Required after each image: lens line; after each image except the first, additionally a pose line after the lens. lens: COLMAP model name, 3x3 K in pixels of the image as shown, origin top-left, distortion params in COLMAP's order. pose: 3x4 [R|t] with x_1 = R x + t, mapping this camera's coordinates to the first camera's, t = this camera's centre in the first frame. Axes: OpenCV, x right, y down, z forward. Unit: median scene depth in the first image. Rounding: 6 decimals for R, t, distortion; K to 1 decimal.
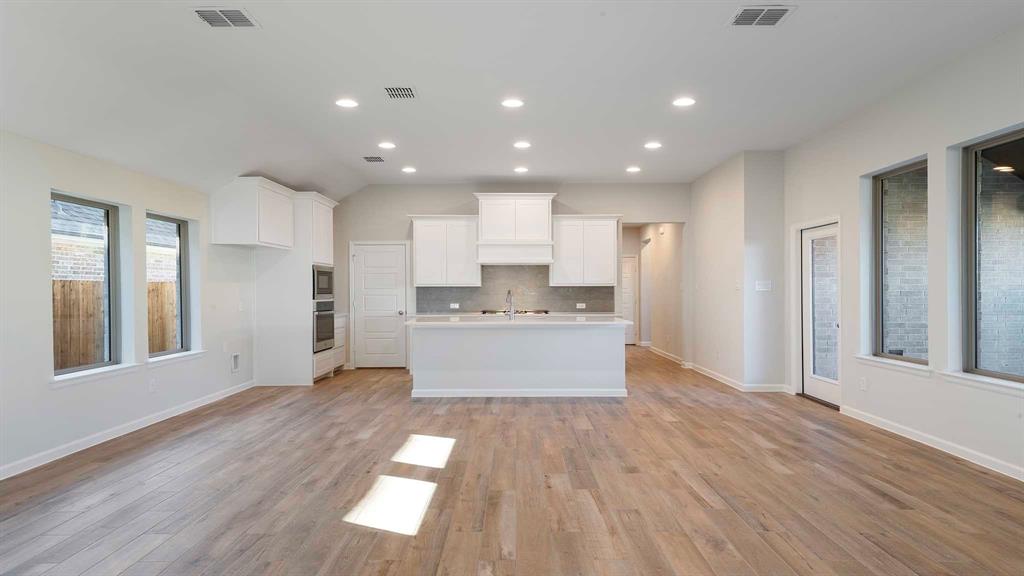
lens RADIAL K [[631.2, 0, 509.1], [0, 631.2, 289.5], [0, 0, 1]] dist [0.002140, -0.000345]
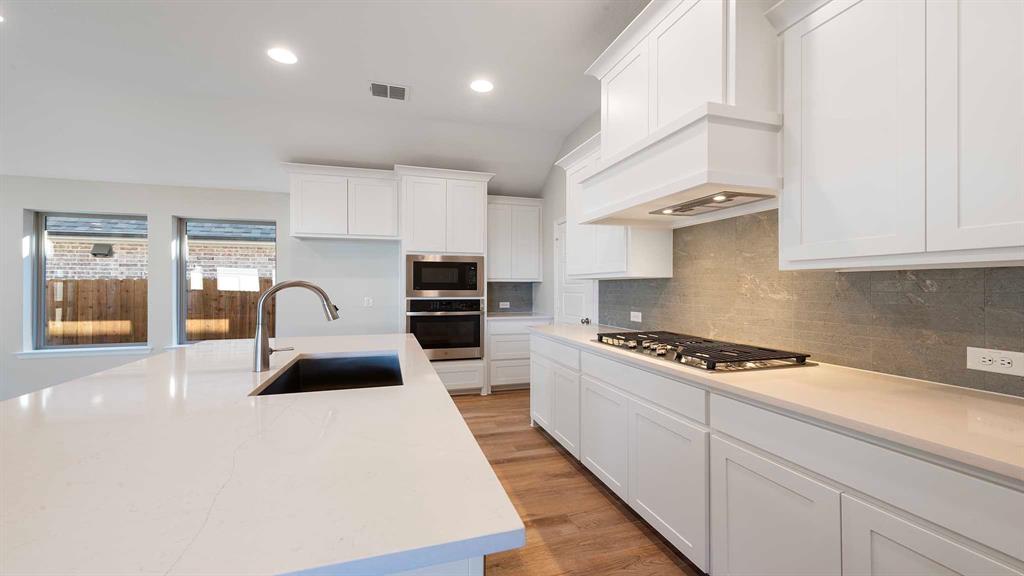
lens RADIAL K [[409.8, 0, 516.6], [0, 409.8, 288.1], [0, 0, 1]] dist [0.003155, 0.000145]
pose [[0.300085, 0.005135, -0.953899, 0.470357], [-0.001880, 0.999987, 0.004792, 0.003604], [0.953911, 0.000355, 0.300090, 1.889008]]
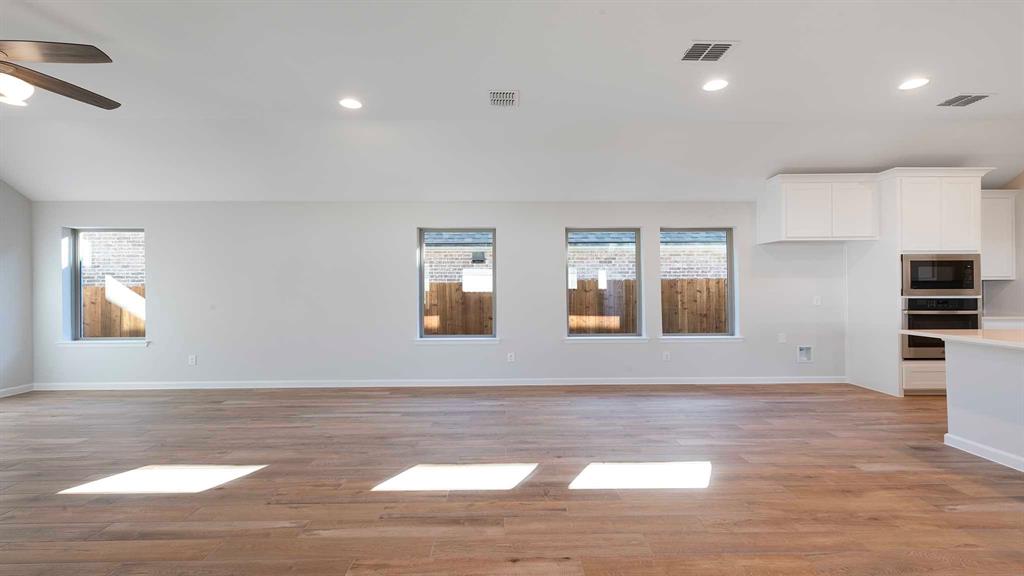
lens RADIAL K [[438.1, 0, 505.0], [0, 438.1, 290.2], [0, 0, 1]] dist [0.004907, 0.000179]
pose [[0.025161, 0.008257, -0.999649, 0.505476], [0.005325, 0.999951, 0.008393, 0.002108], [0.999669, -0.005534, 0.025116, 0.886508]]
